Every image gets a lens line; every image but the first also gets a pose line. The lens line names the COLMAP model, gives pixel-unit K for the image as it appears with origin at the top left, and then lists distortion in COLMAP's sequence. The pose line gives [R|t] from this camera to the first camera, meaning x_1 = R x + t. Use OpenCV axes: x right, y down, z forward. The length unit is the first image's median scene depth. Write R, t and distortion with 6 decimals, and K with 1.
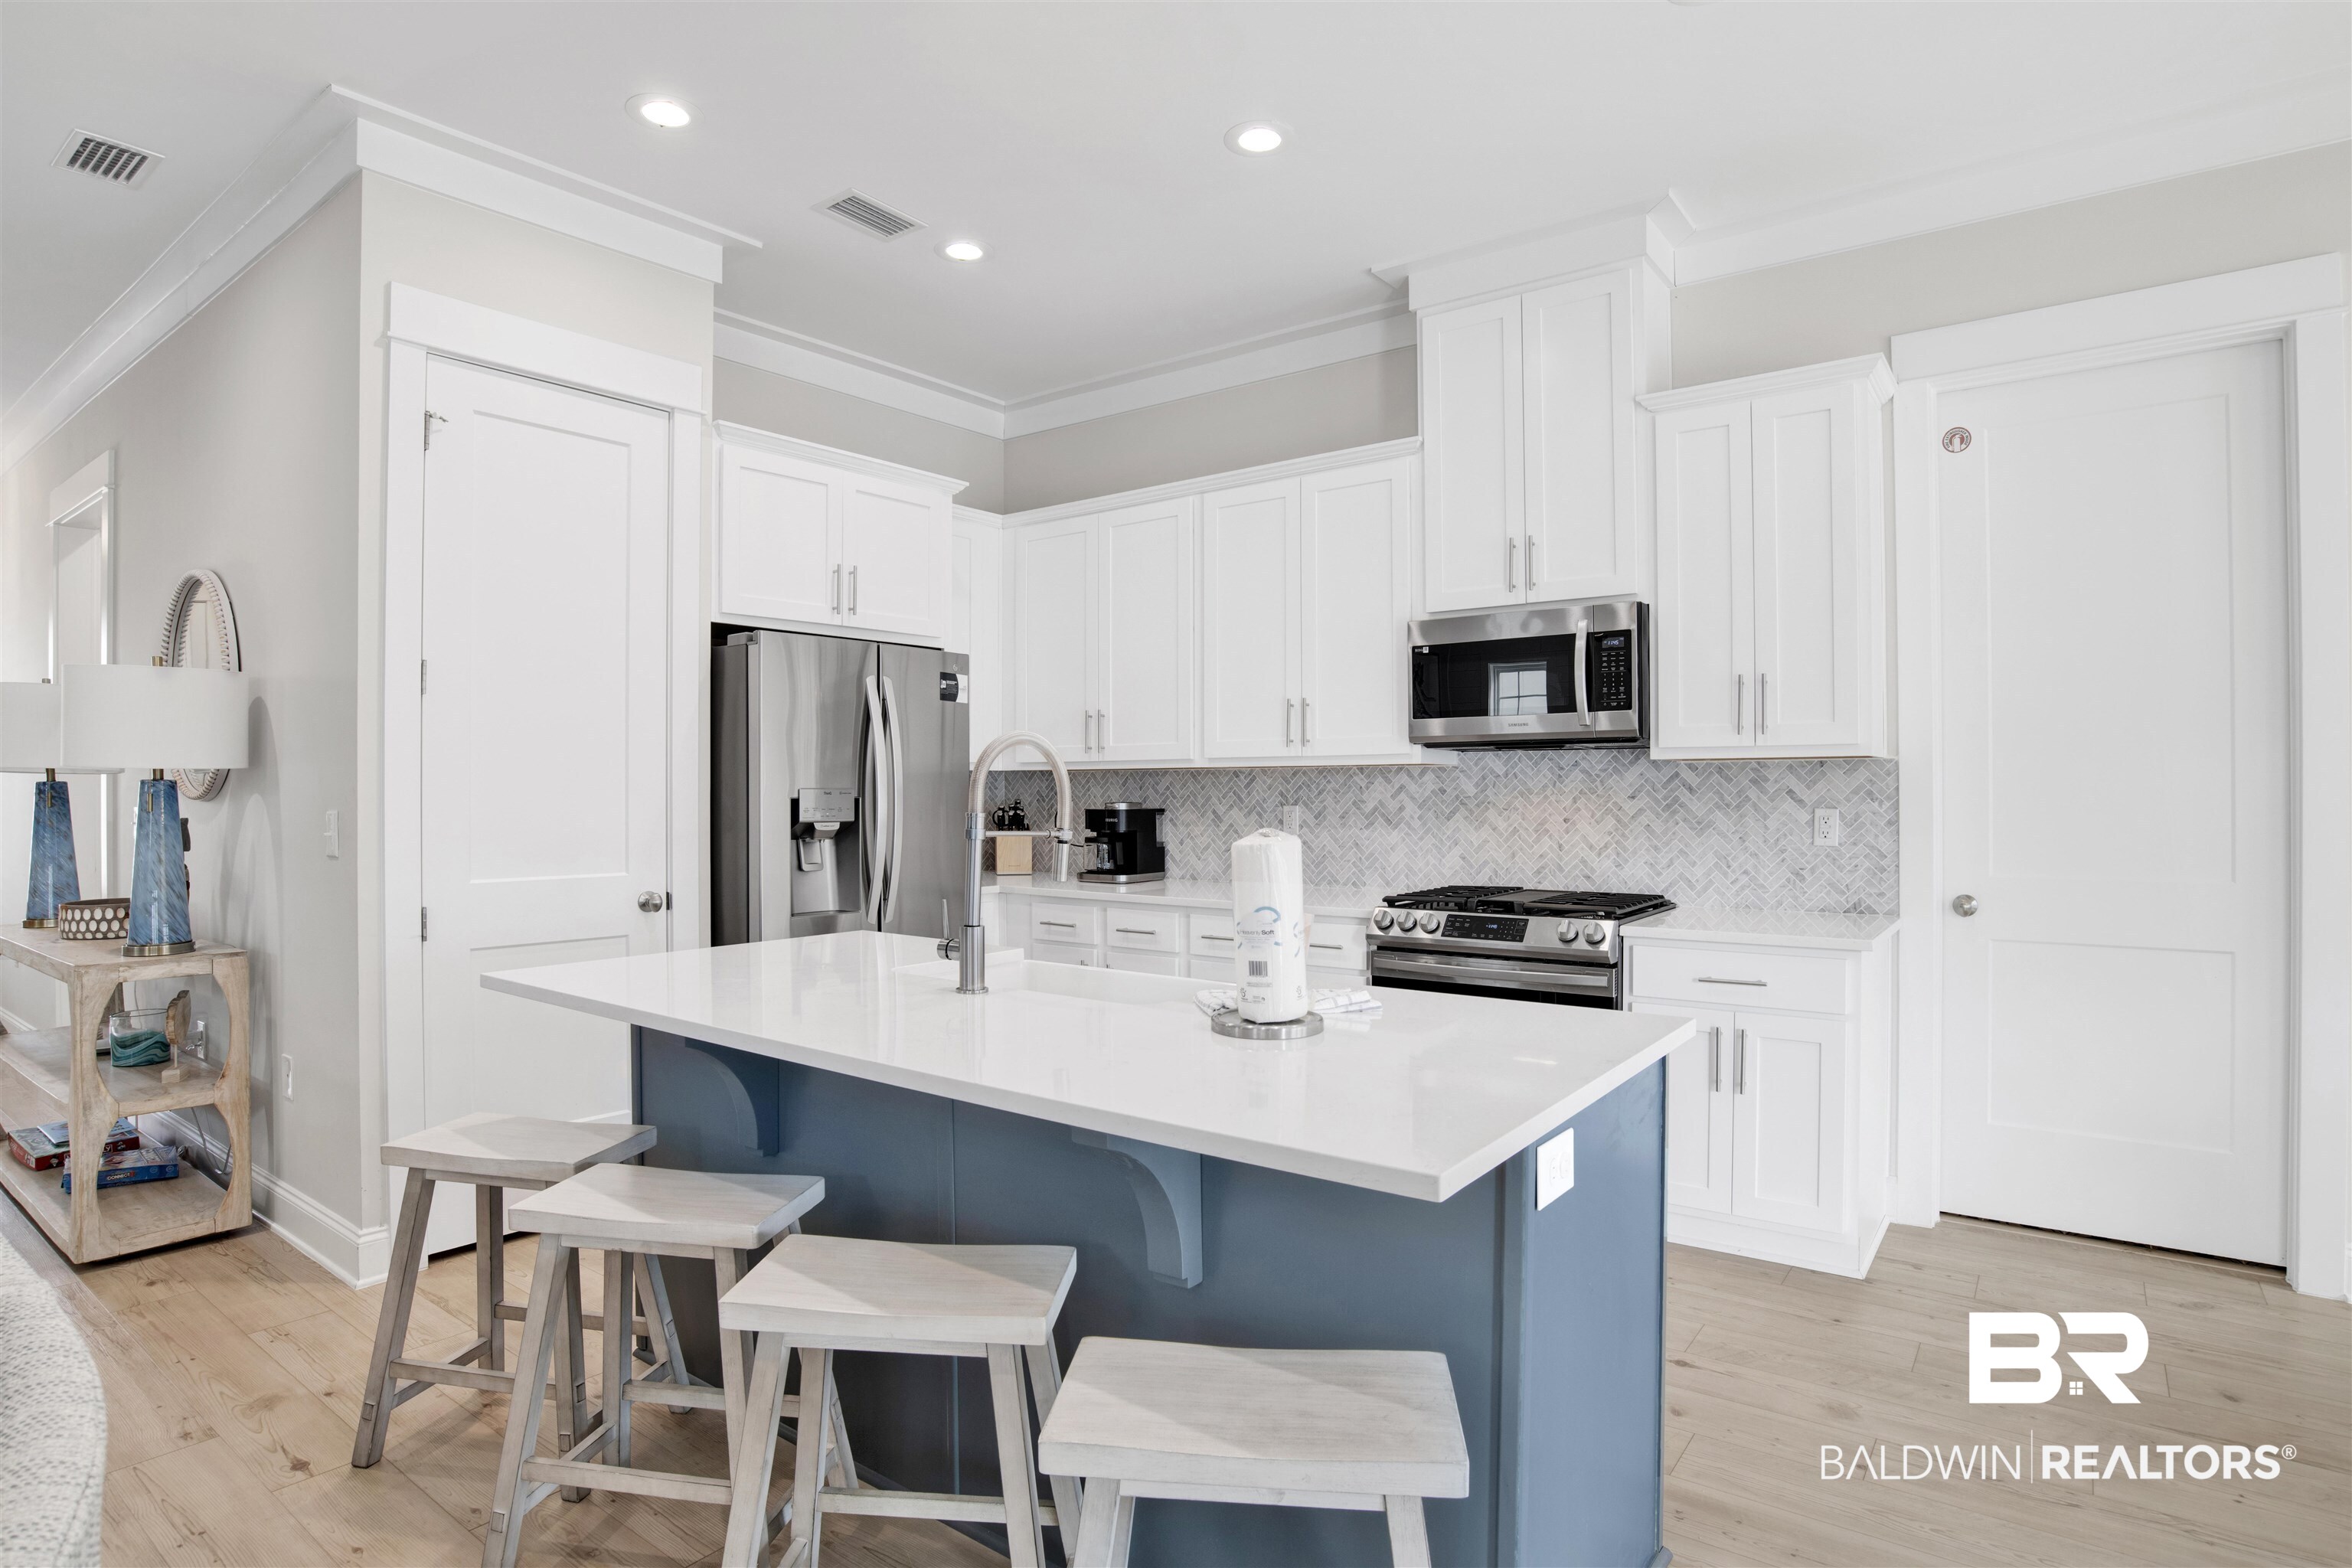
lens RADIAL K [[1247.2, 0, 1176.0], [0, 1247.2, 784.0], [0, 0, 1]] dist [-0.077177, 0.029924]
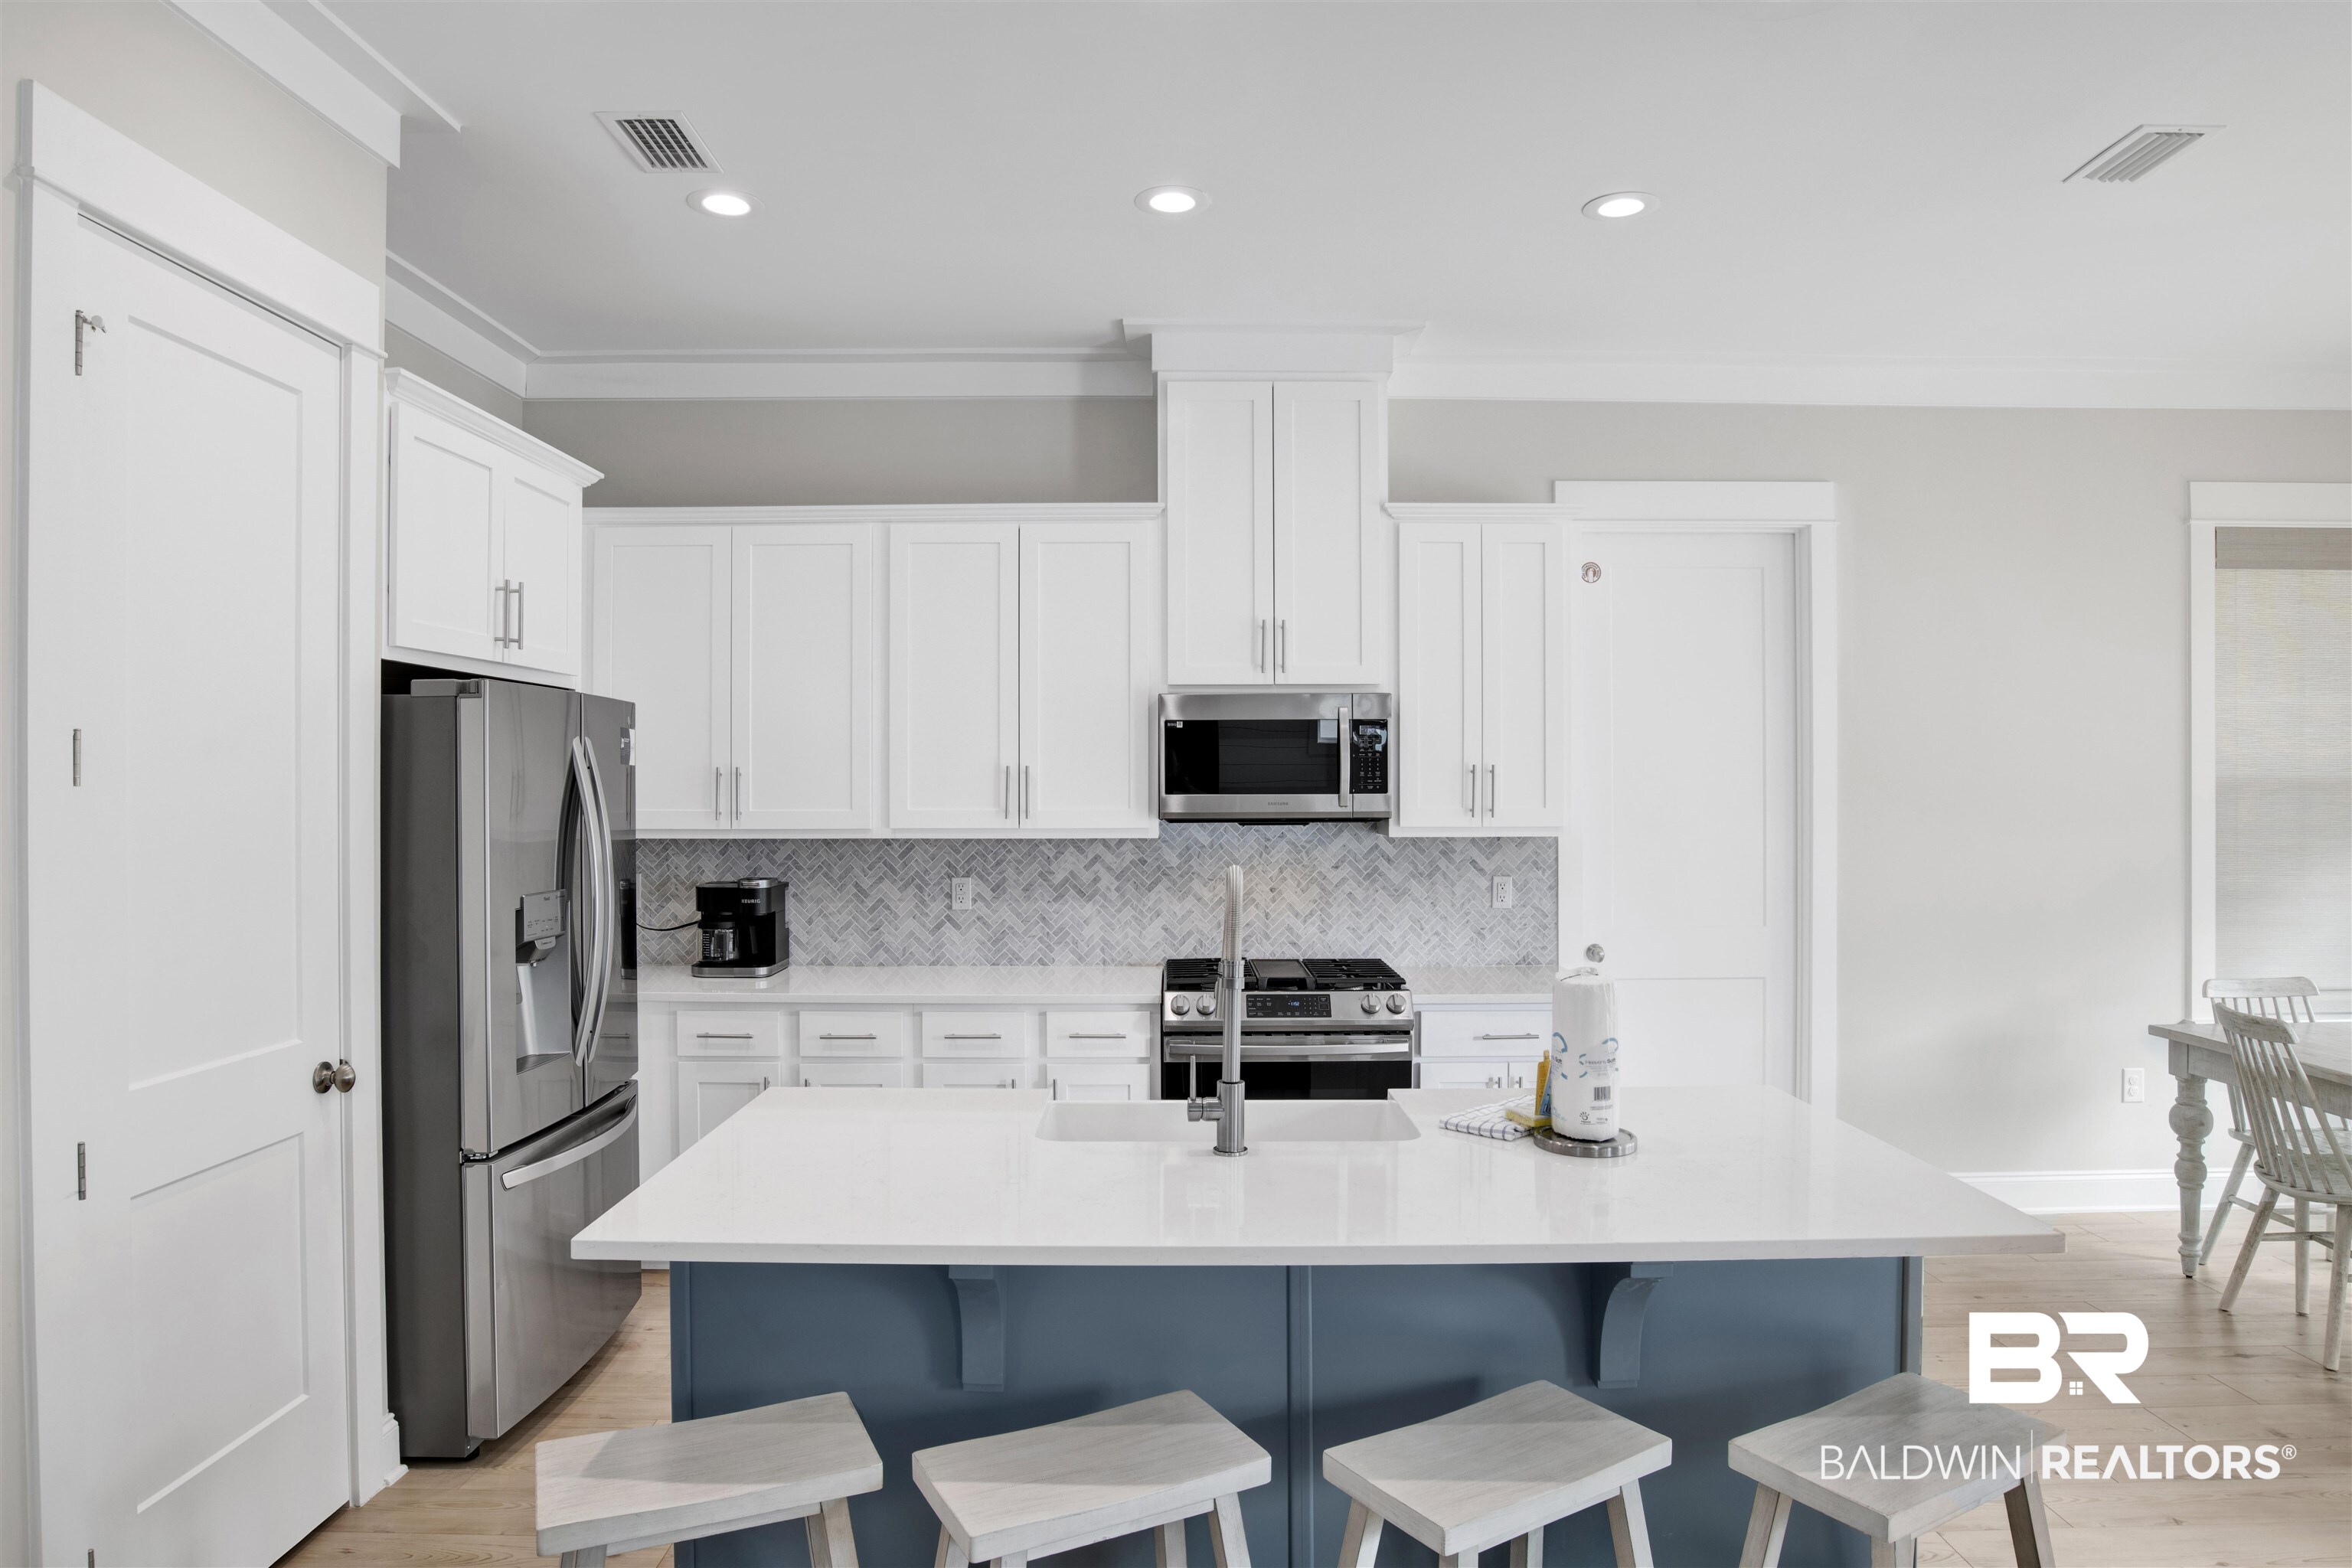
lens RADIAL K [[1418.8, 0, 1176.0], [0, 1418.8, 784.0], [0, 0, 1]] dist [-0.072174, 0.025082]
pose [[0.792229, 0.001313, 0.610222, -0.487144], [-0.003942, 0.999988, 0.002967, -0.064136], [-0.610211, -0.004756, 0.792225, 0.110955]]
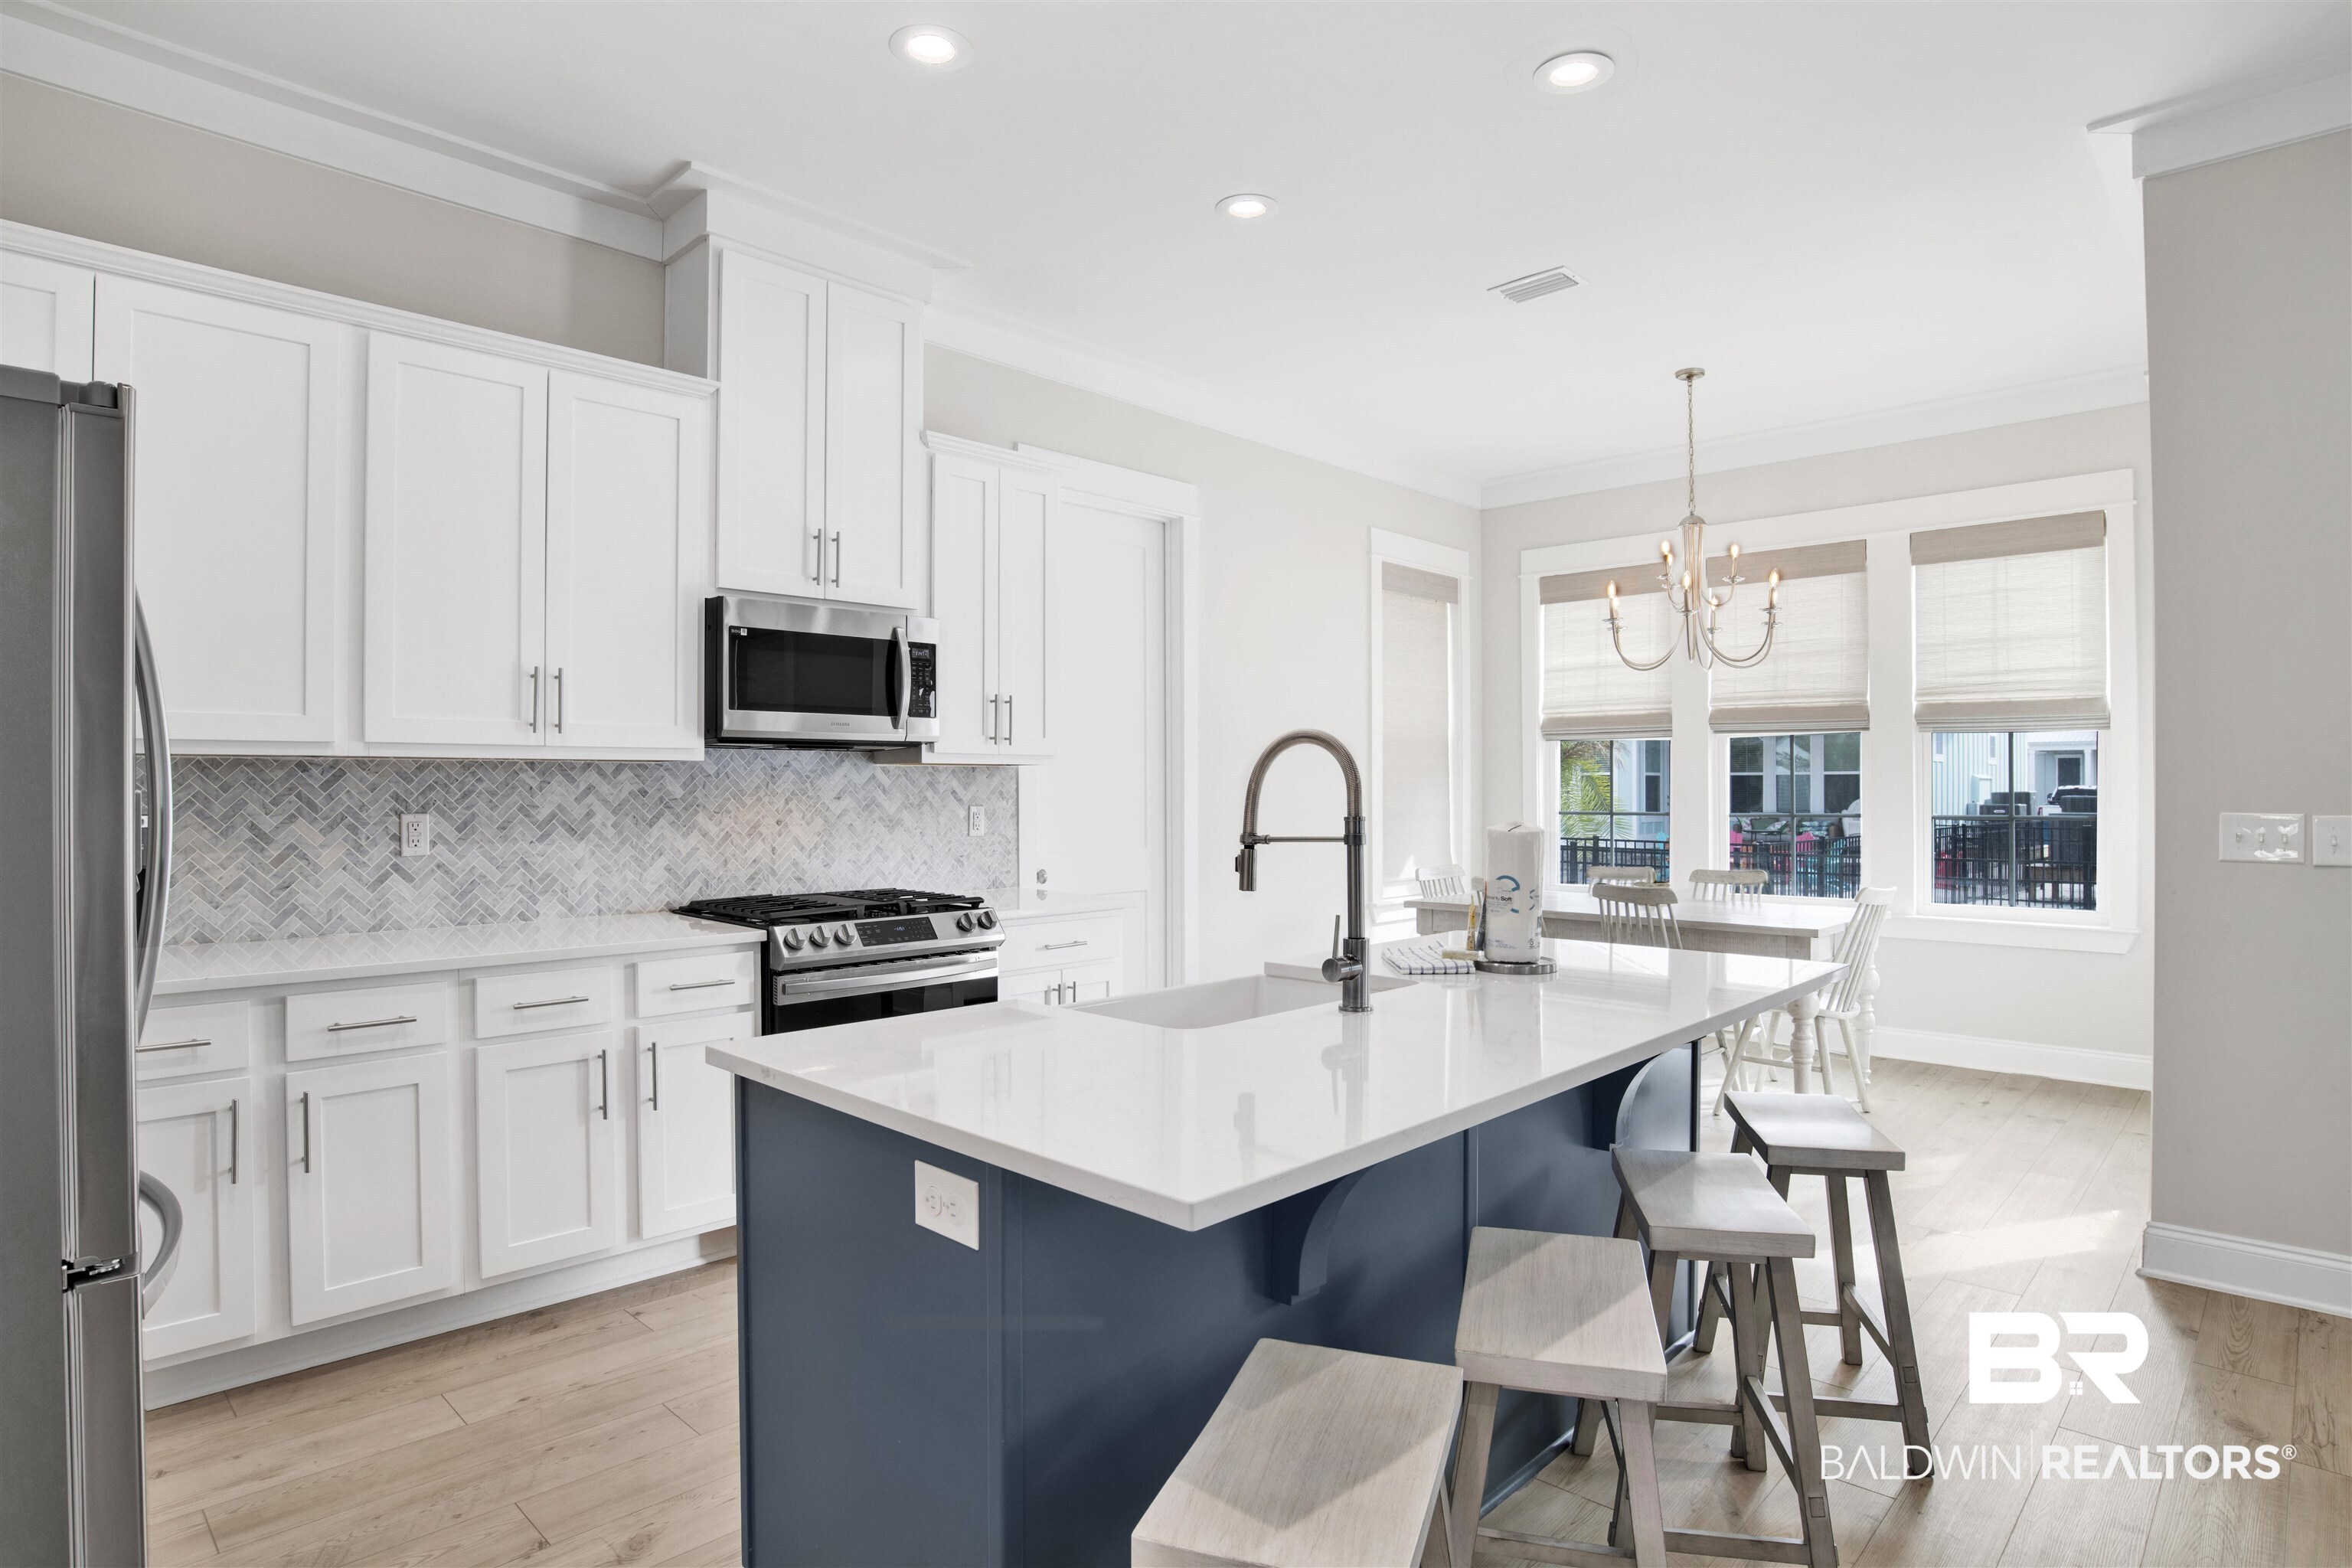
lens RADIAL K [[1283.8, 0, 1204.3], [0, 1283.8, 789.0], [0, 0, 1]] dist [-0.076203, 0.028465]
pose [[0.088231, -0.000722, 0.996100, -0.666312], [-0.006140, 0.999980, 0.001269, -0.000148], [-0.996081, -0.006228, 0.088225, 0.595668]]
